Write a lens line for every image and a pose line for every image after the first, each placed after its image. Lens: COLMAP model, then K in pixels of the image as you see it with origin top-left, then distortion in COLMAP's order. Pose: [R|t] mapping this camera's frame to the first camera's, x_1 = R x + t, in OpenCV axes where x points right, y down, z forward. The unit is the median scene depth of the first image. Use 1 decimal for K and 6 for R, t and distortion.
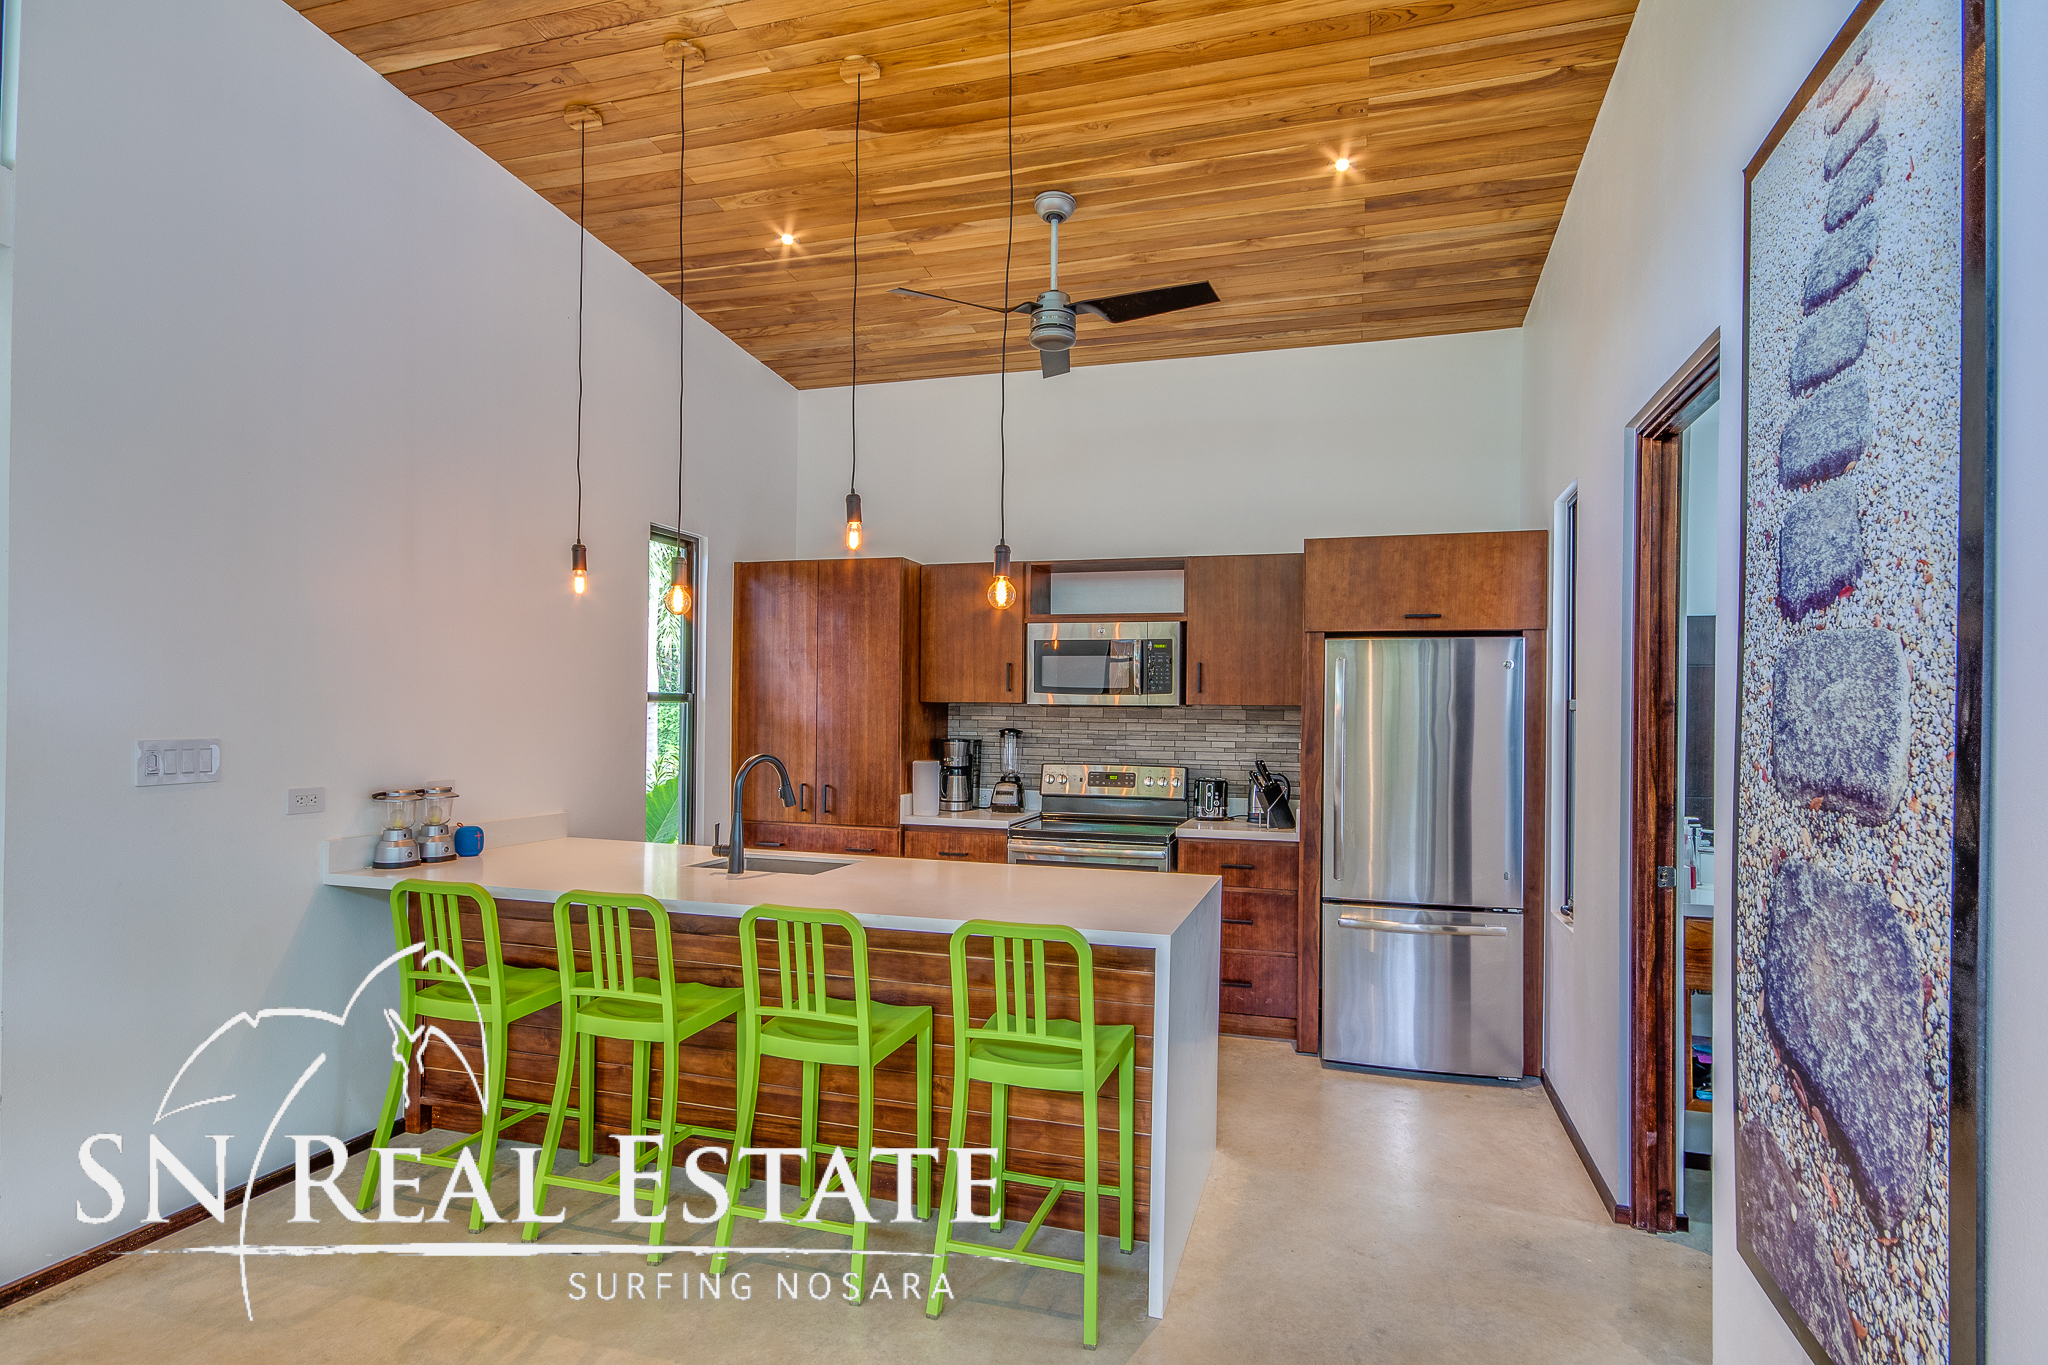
lens RADIAL K [[1064.8, 0, 1026.7], [0, 1064.8, 706.5], [0, 0, 1]] dist [0.003529, 0.002522]
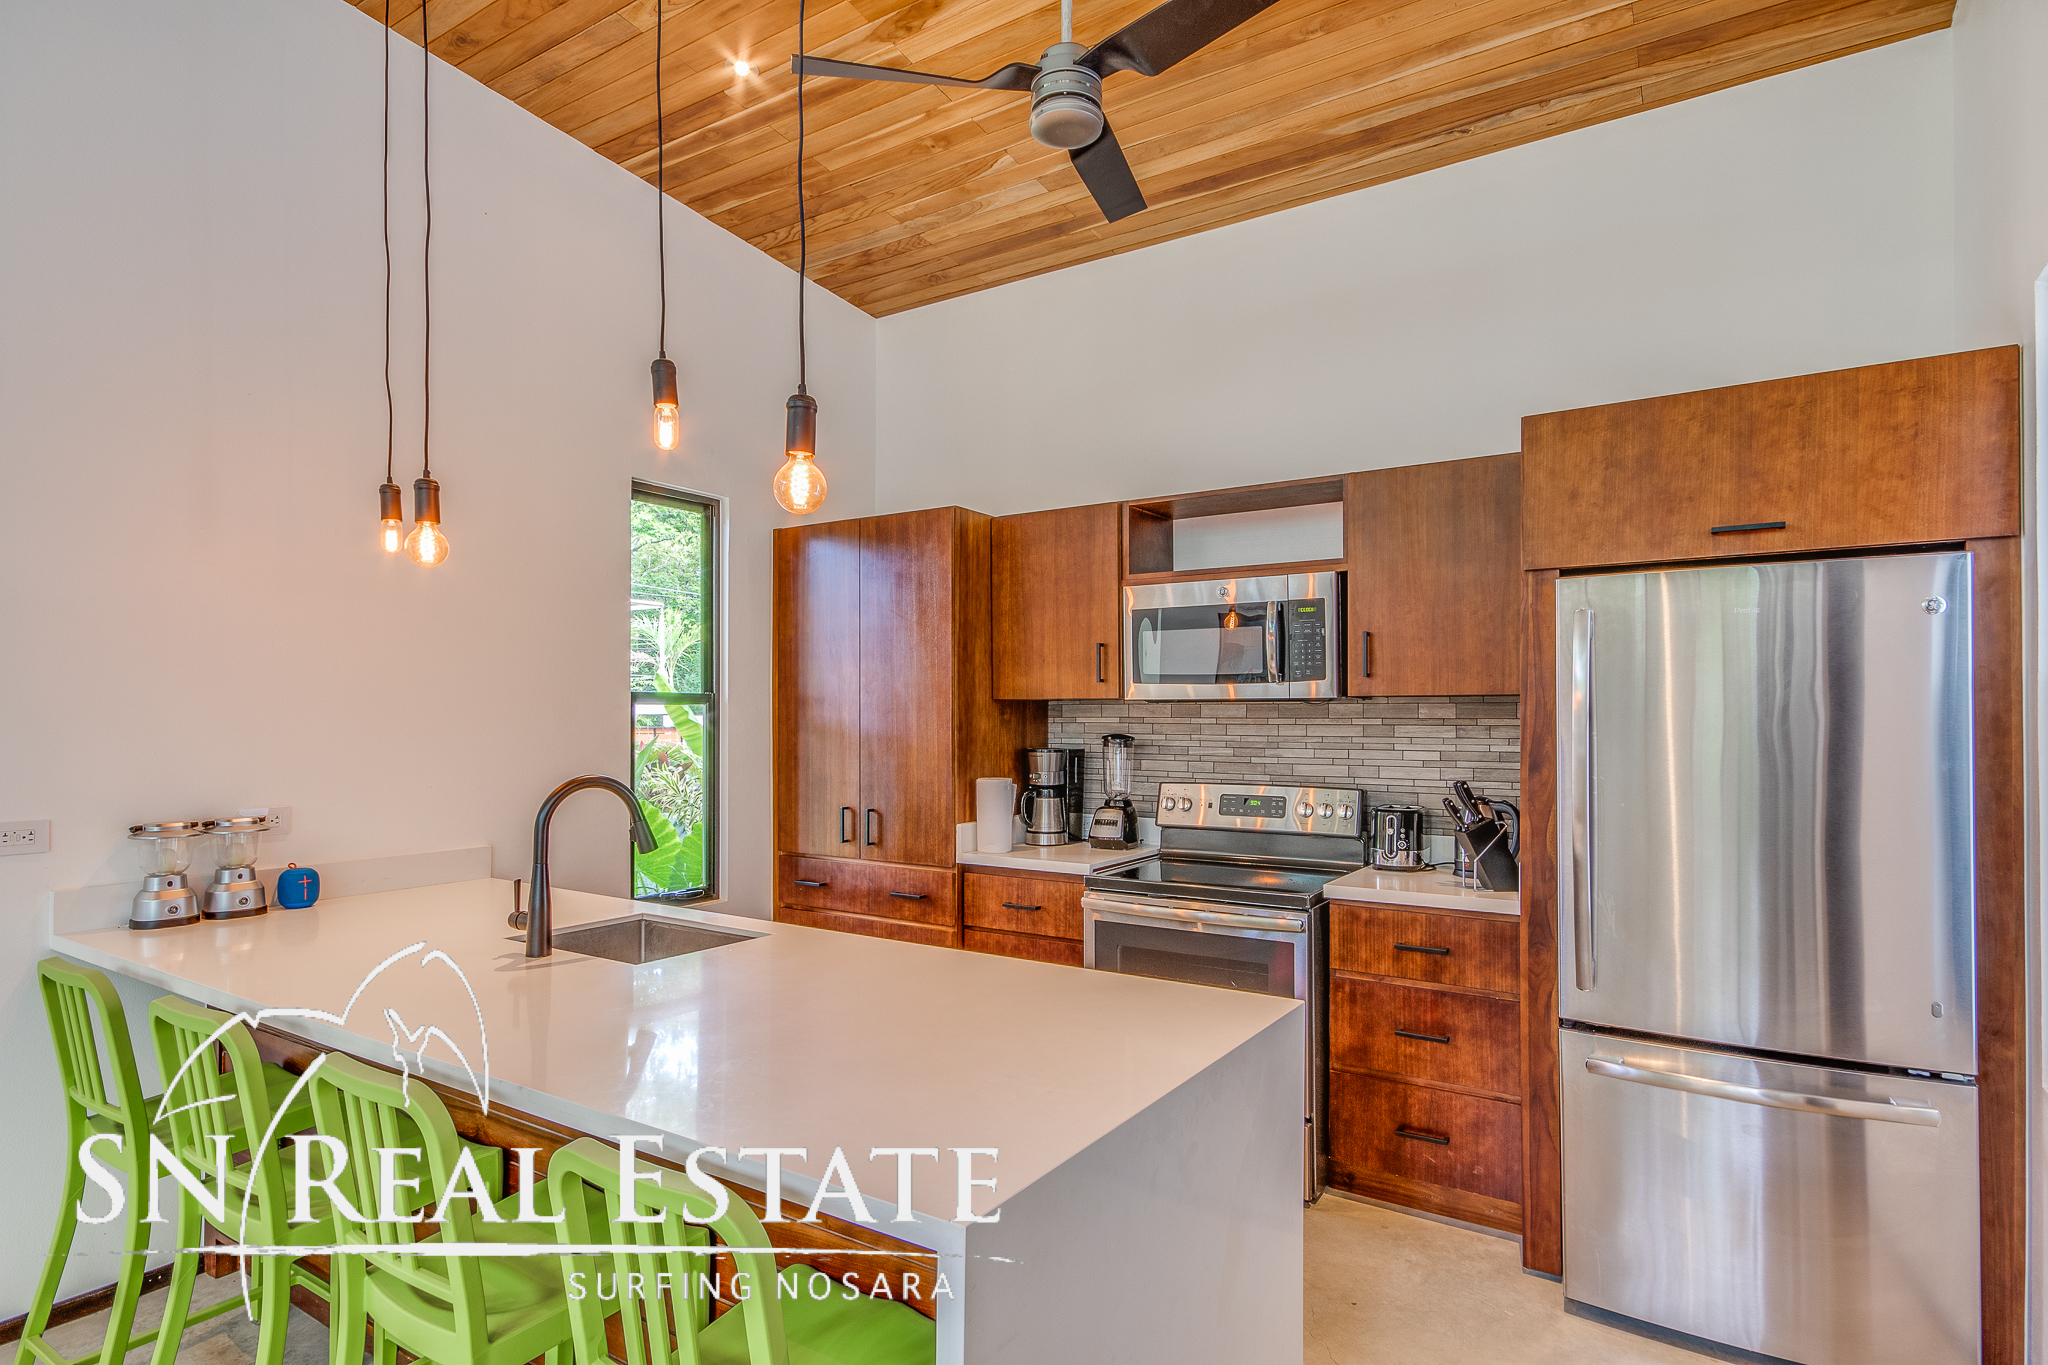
lens RADIAL K [[1058.4, 0, 1029.3], [0, 1058.4, 708.3], [0, 0, 1]] dist [0.025768, -0.008542]
pose [[0.961806, -0.014096, -0.273369, 0.139346], [0.012744, 0.999896, -0.006722, 0.007765], [0.273436, 0.002981, 0.961886, 0.307875]]
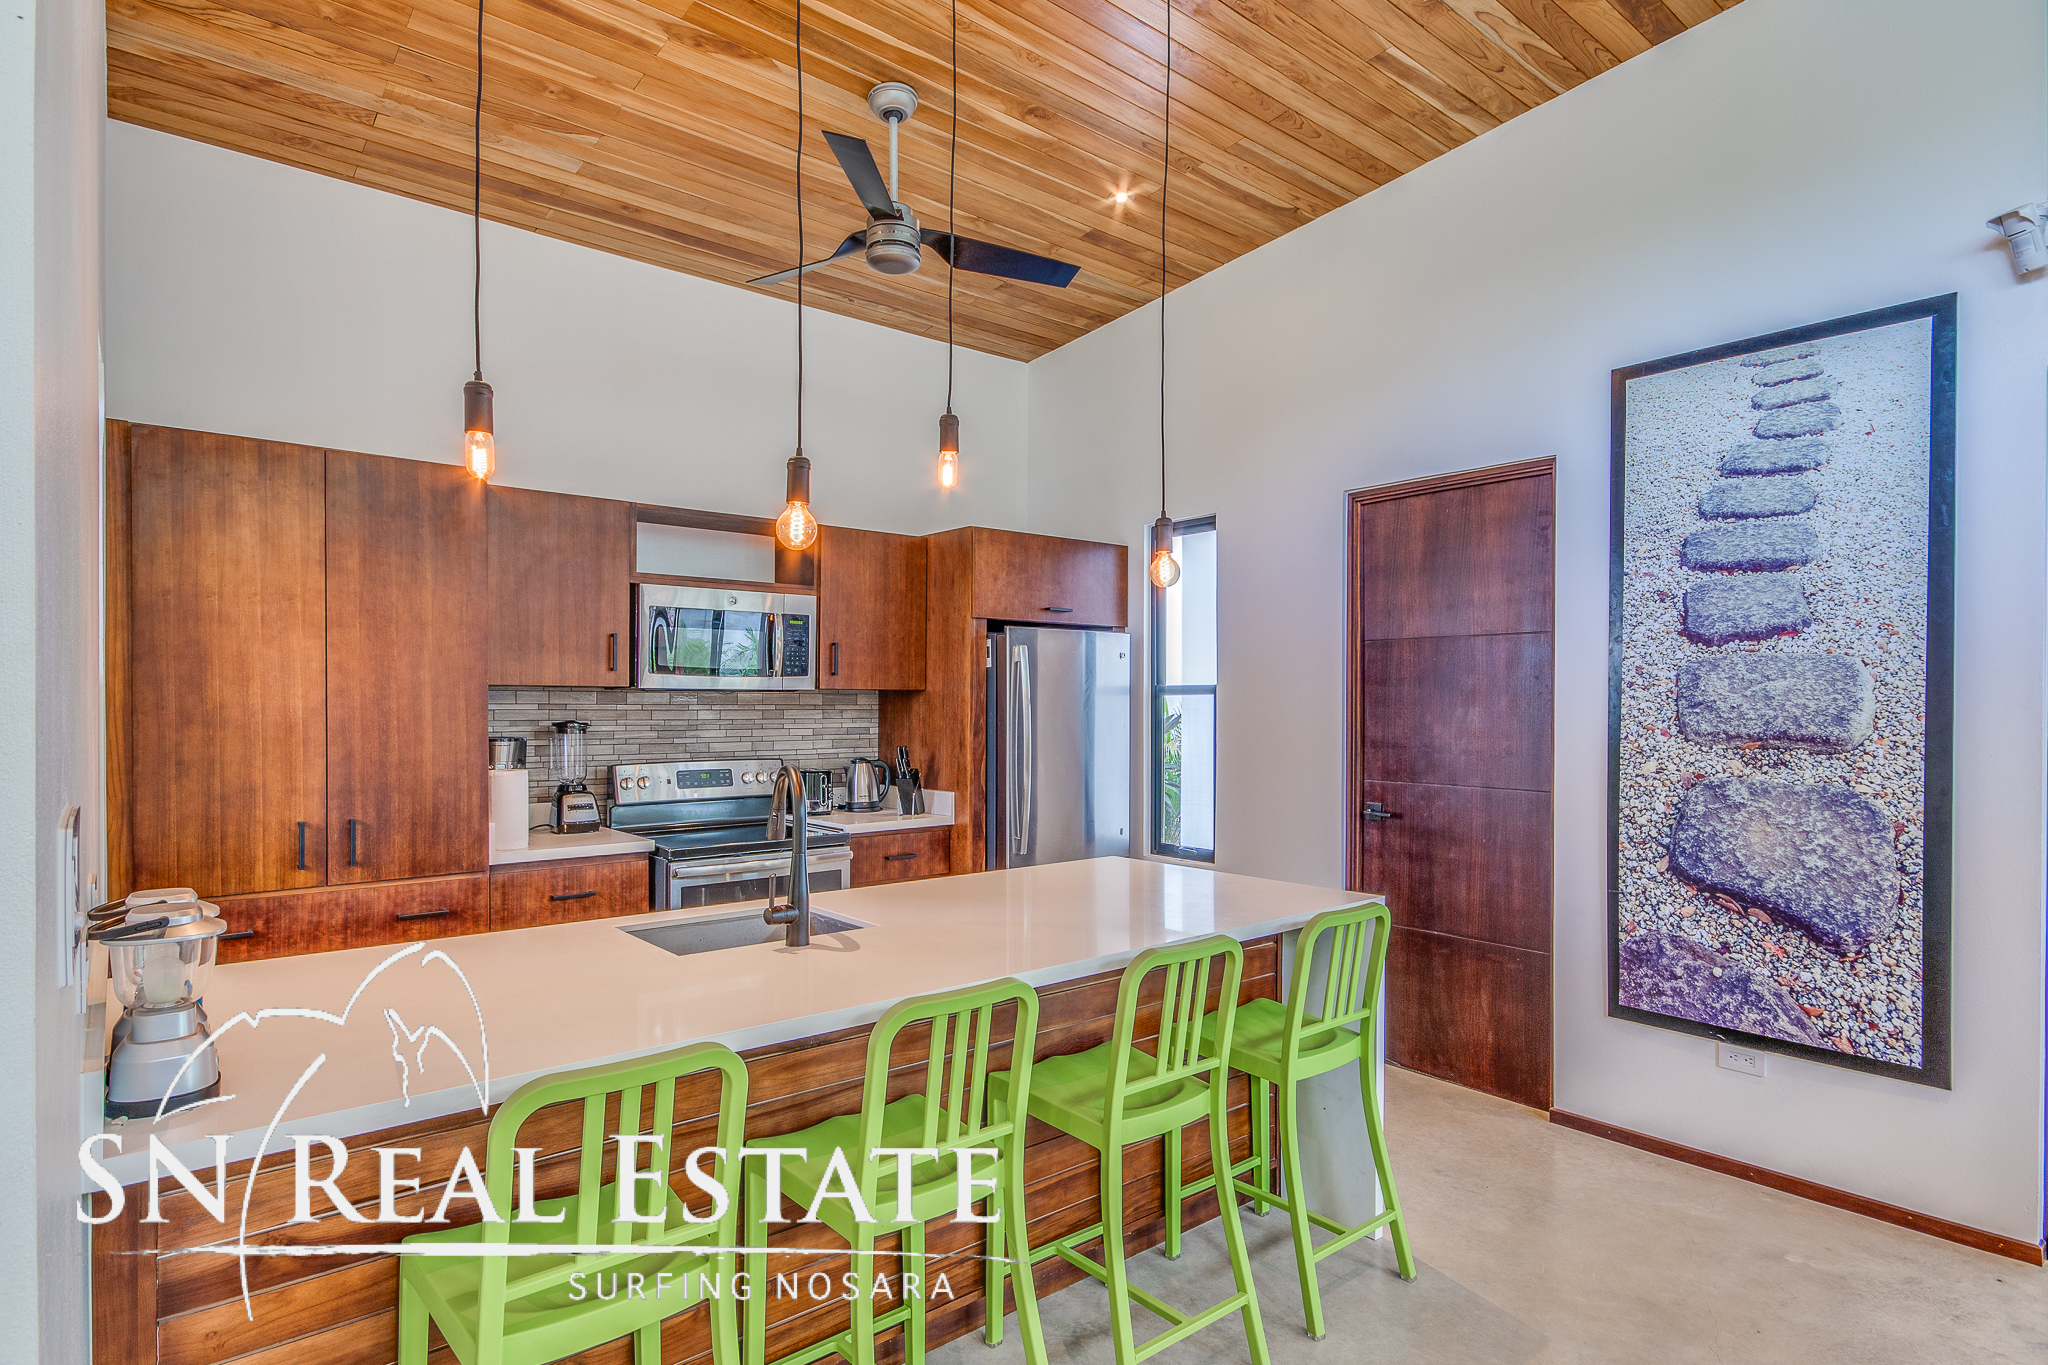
lens RADIAL K [[1064.8, 0, 1026.7], [0, 1064.8, 706.5], [0, 0, 1]] dist [0.003529, 0.002522]
pose [[0.544321, -0.014638, 0.838749, -0.513056], [-0.001274, 0.999832, 0.018277, -0.003386], [-0.838876, -0.011017, 0.544211, 0.359305]]
